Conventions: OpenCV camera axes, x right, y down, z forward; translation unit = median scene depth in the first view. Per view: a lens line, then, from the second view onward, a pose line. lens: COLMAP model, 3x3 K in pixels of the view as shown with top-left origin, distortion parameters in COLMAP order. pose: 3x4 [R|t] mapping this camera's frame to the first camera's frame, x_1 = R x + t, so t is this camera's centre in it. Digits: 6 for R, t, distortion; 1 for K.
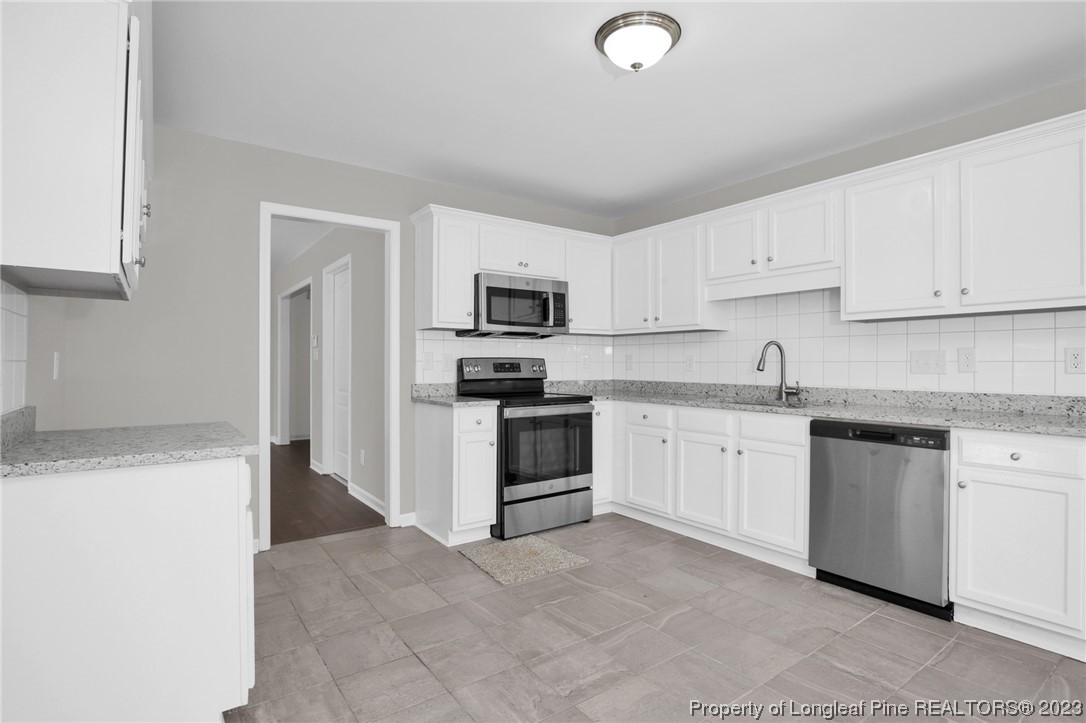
lens RADIAL K [[538.1, 0, 544.0], [0, 538.1, 361.8], [0, 0, 1]] dist [-0.025997, -0.000037]
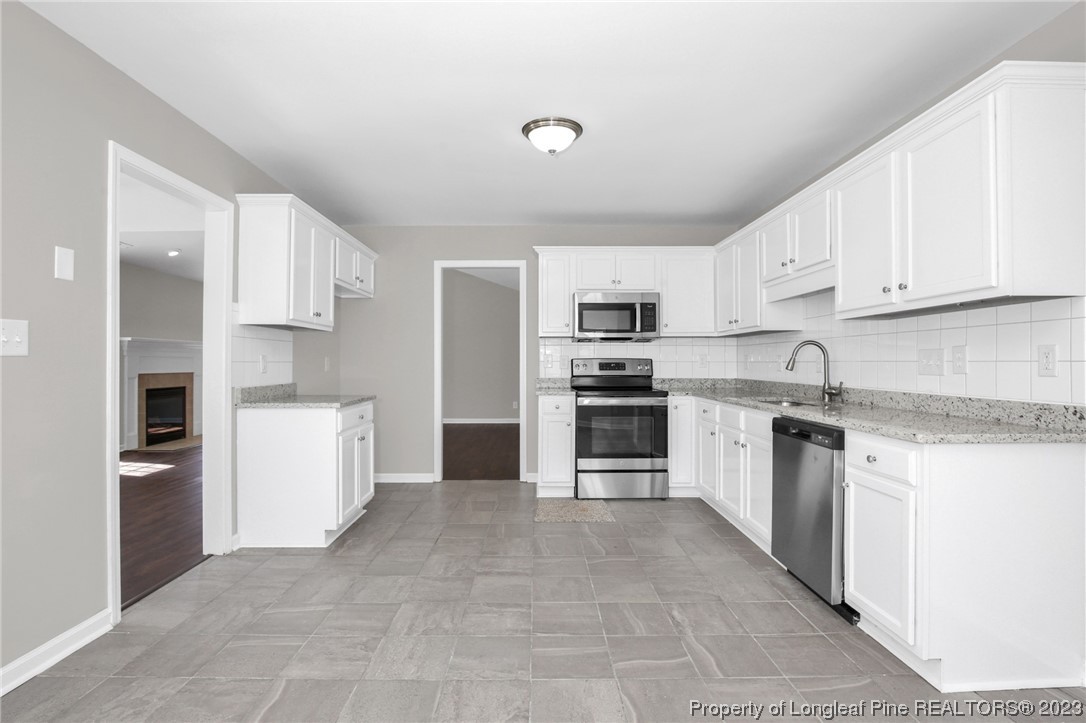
lens RADIAL K [[538.1, 0, 544.0], [0, 538.1, 361.8], [0, 0, 1]] dist [-0.025997, -0.000037]
pose [[0.812352, -0.000514, -0.583167, 0.612564], [0.001852, 0.999997, 0.001698, -0.002254], [0.583164, -0.002459, 0.812351, -0.099771]]
